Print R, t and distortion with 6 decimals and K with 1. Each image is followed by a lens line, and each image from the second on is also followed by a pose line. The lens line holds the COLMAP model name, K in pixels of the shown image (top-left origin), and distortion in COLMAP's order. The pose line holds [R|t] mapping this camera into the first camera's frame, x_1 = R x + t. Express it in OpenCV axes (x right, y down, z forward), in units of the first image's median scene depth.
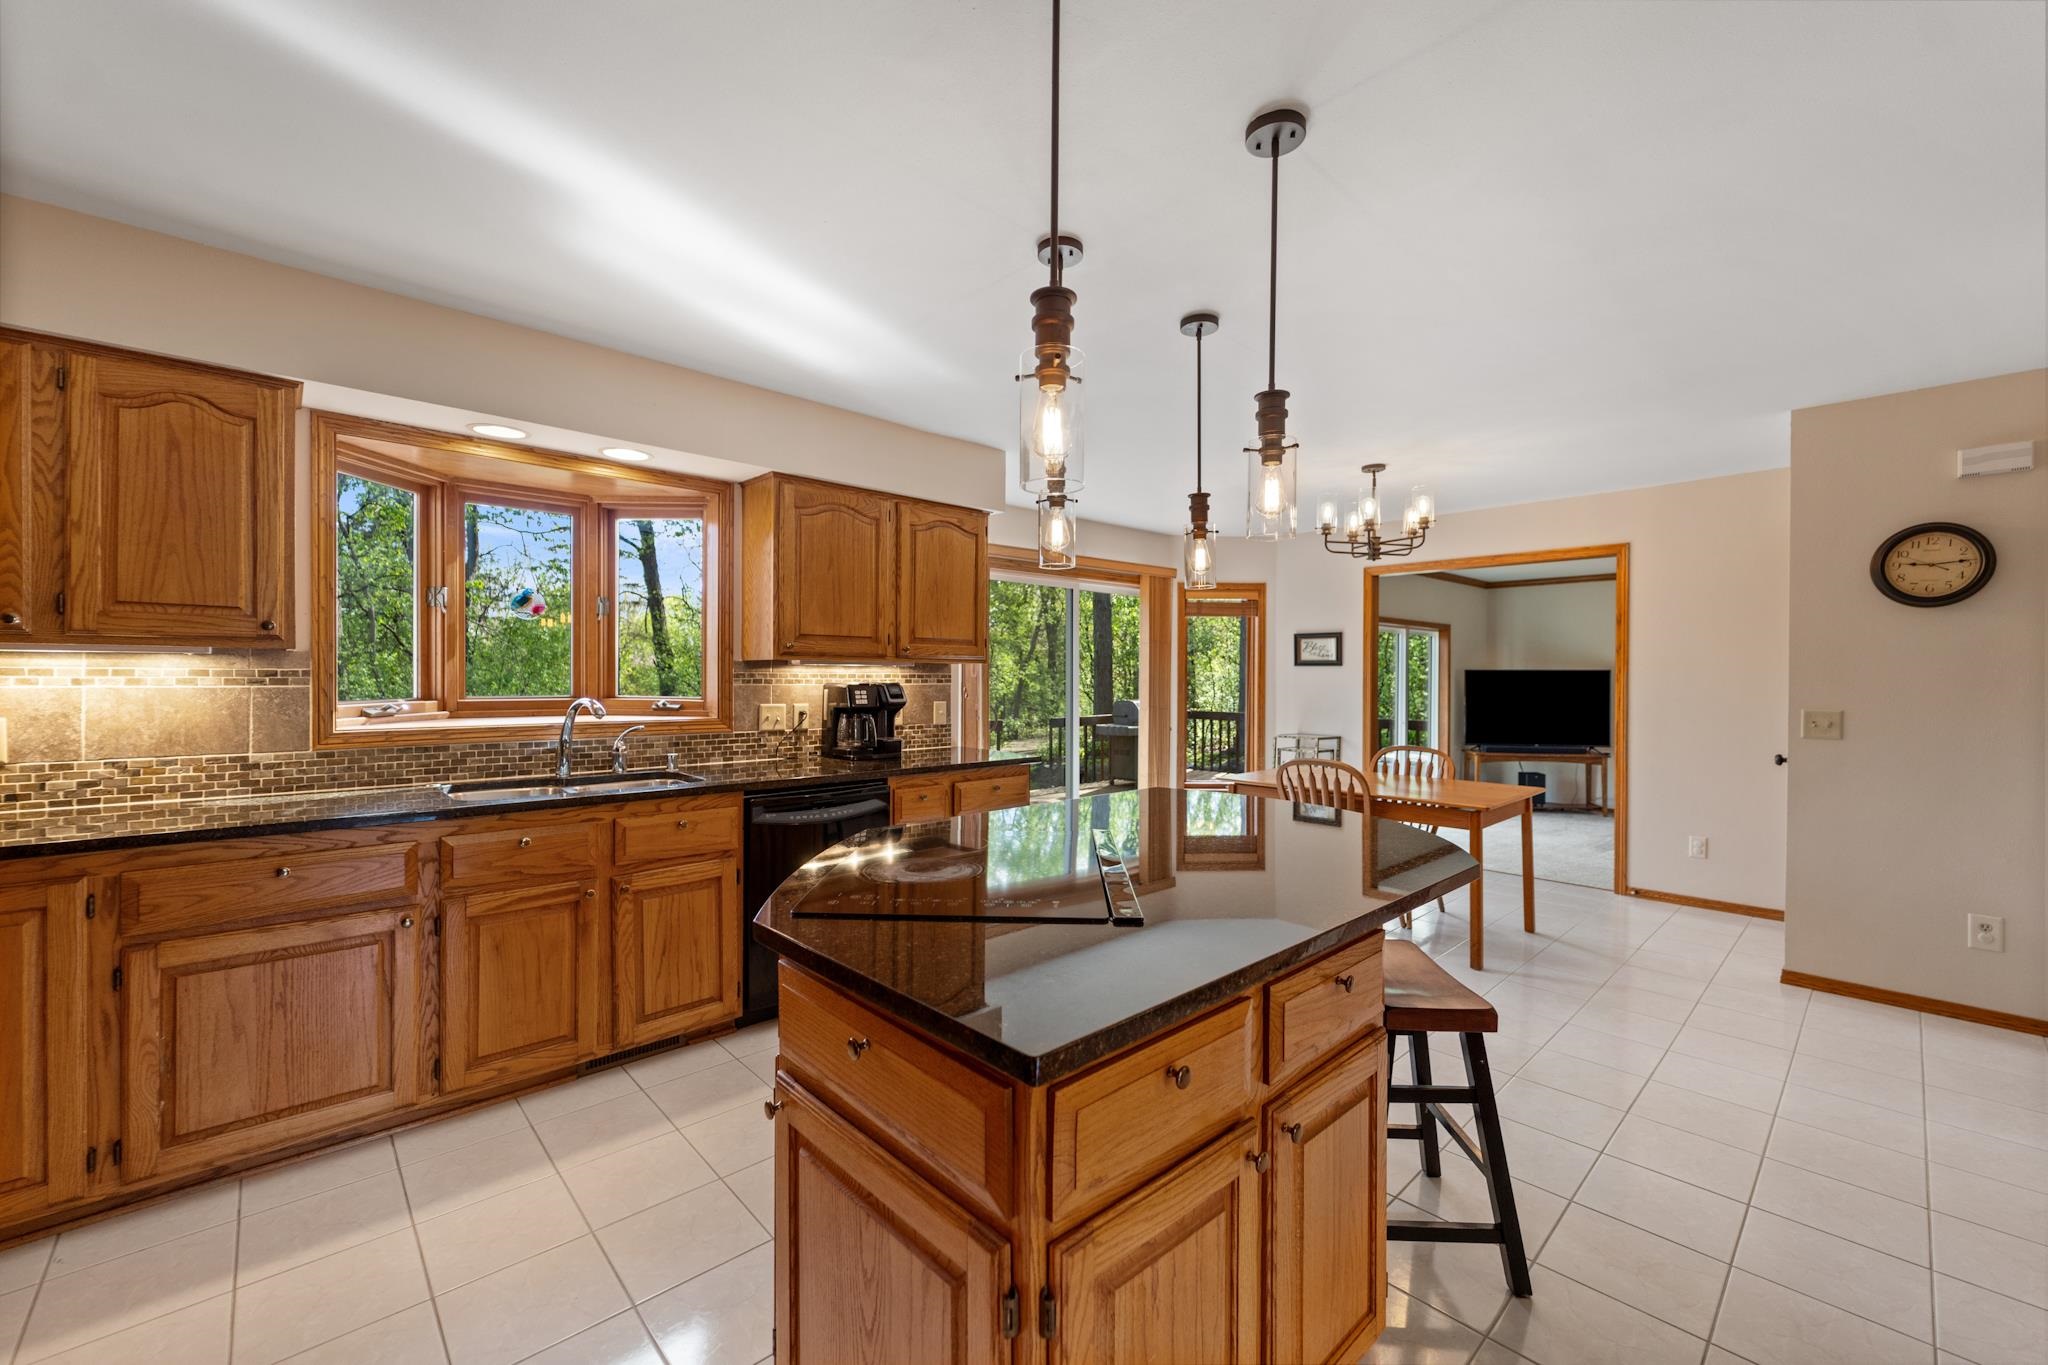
lens RADIAL K [[818.9, 0, 1020.8], [0, 818.9, 679.6], [0, 0, 1]] dist [-0.001358, -0.000550]
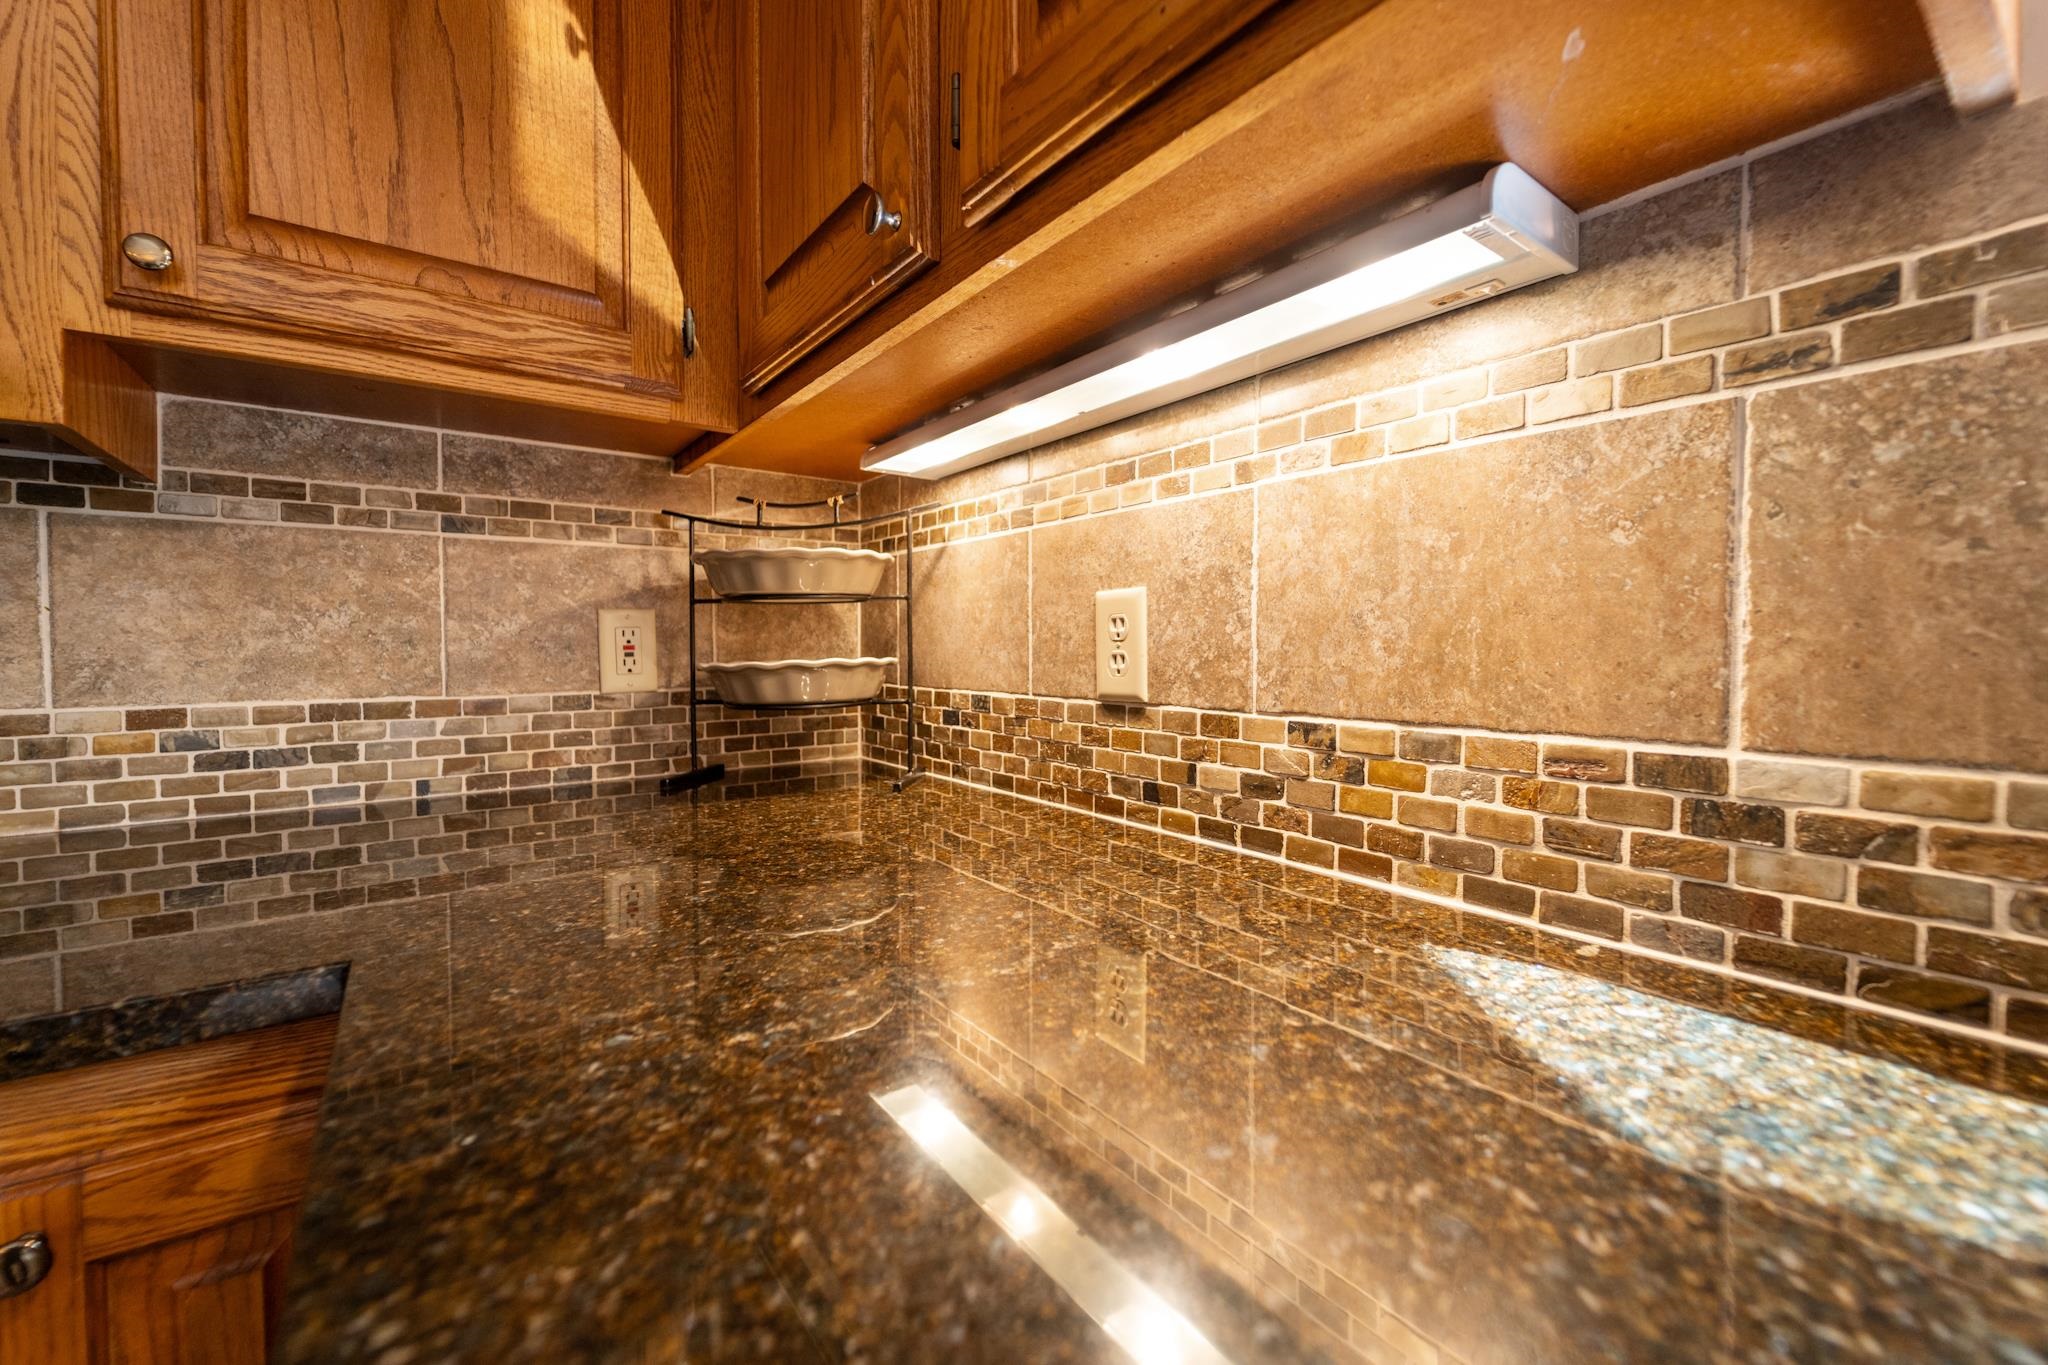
lens RADIAL K [[820.6, 0, 1029.6], [0, 820.6, 663.5], [0, 0, 1]] dist [-0.000656, -0.000119]
pose [[-0.102731, 0.015616, -0.994587, -0.525649], [-0.003170, 0.999867, 0.016026, 0.048370], [0.994704, 0.004800, -0.102668, 0.610604]]
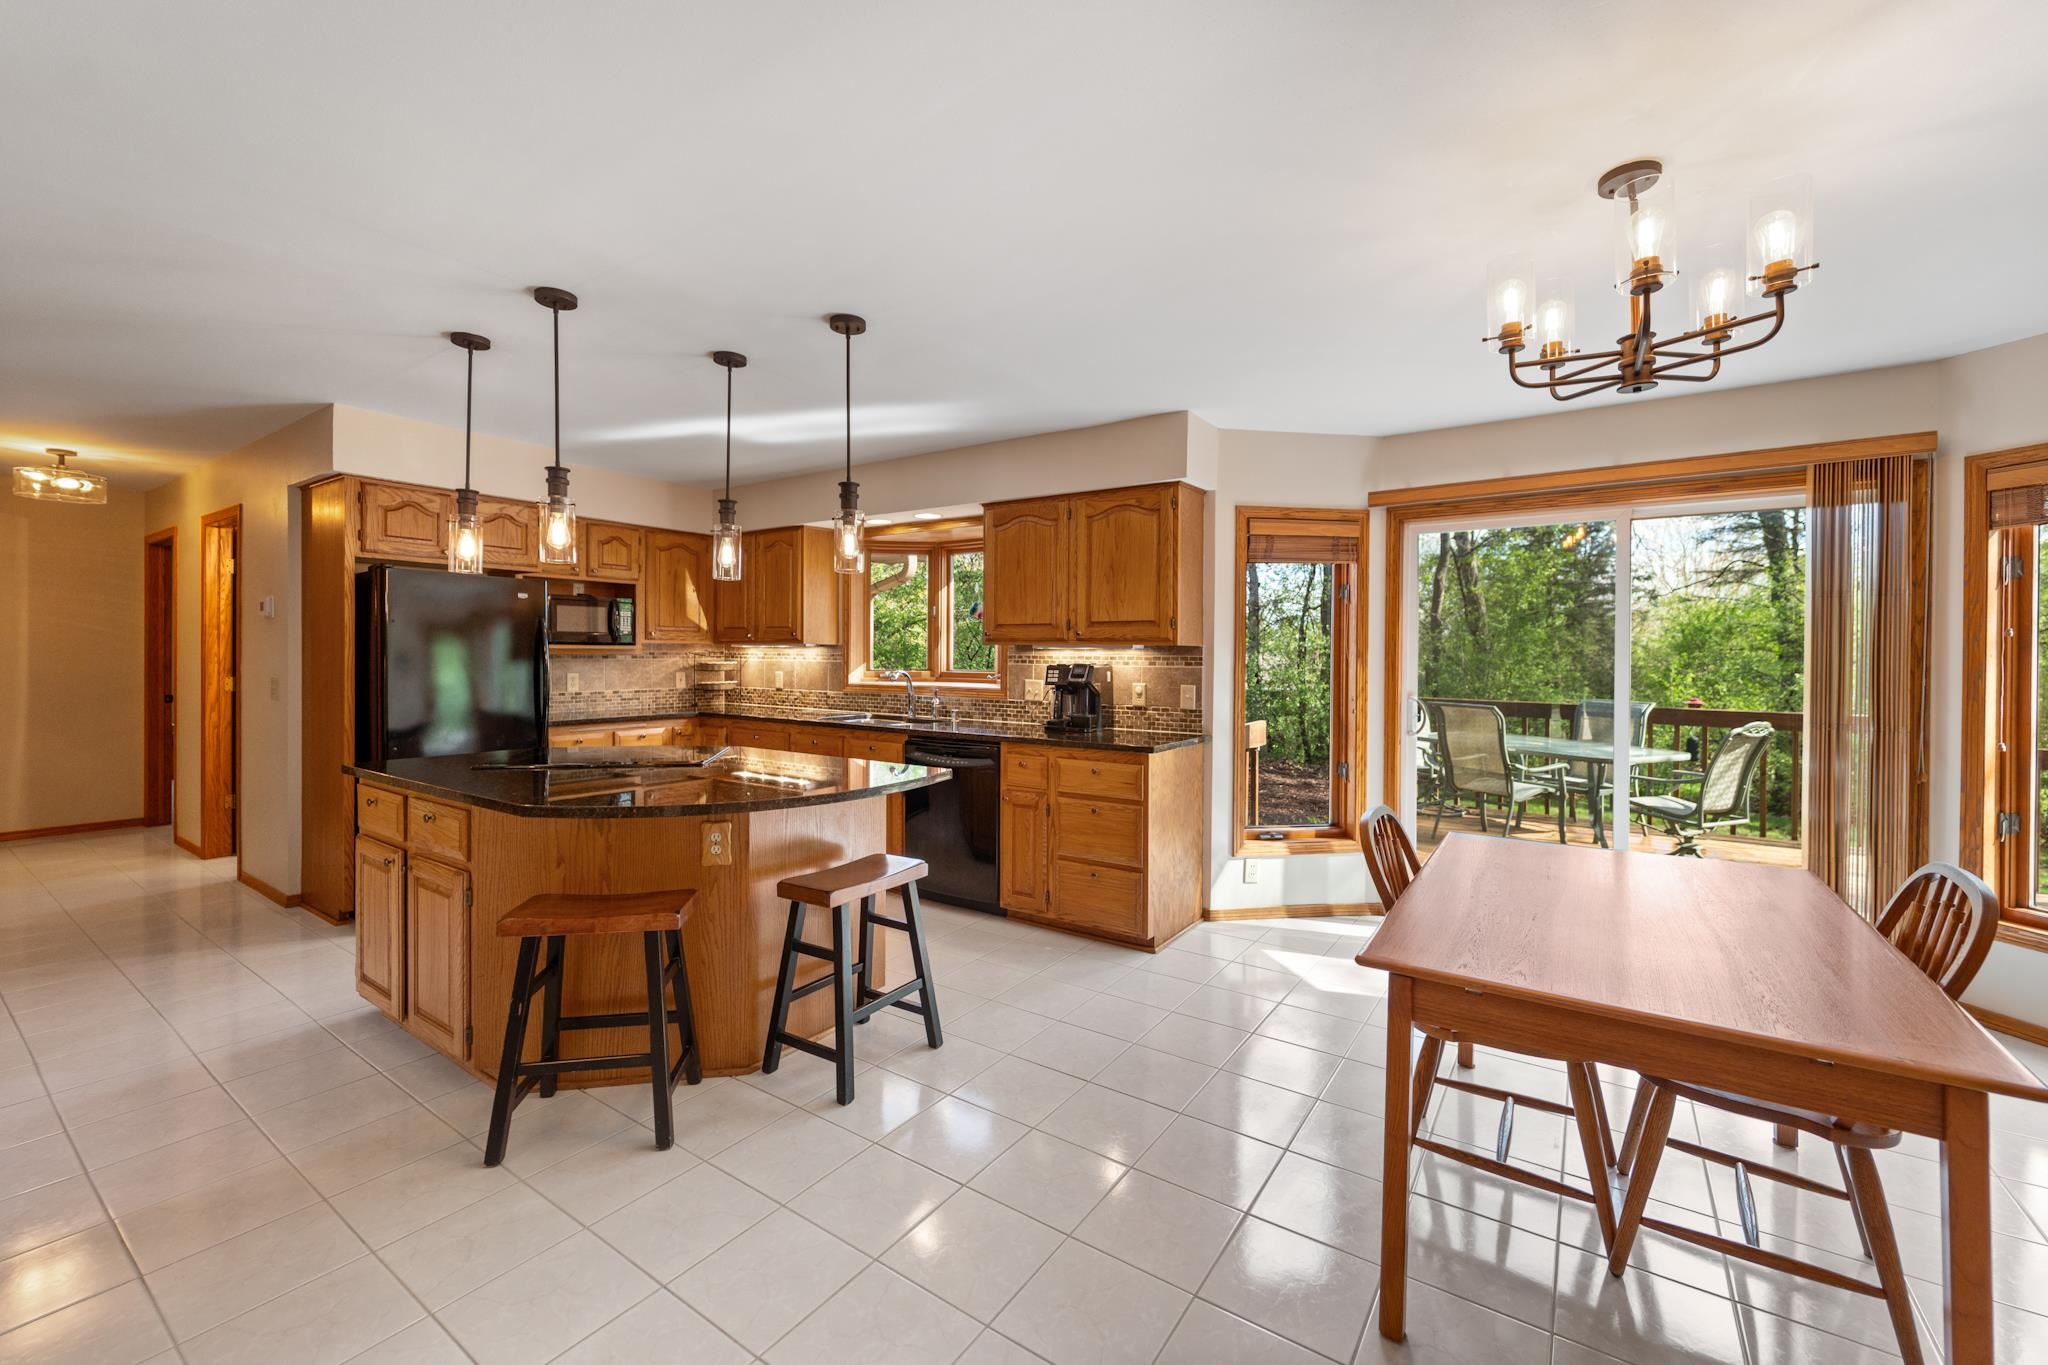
lens RADIAL K [[820.6, 0, 1029.6], [0, 820.6, 663.5], [0, 0, 1]] dist [-0.000656, -0.000119]
pose [[0.224269, 0.007831, -0.974496, 0.963395], [-0.011219, 0.999922, 0.005453, -0.002194], [0.974463, 0.009710, 0.224339, 0.734845]]
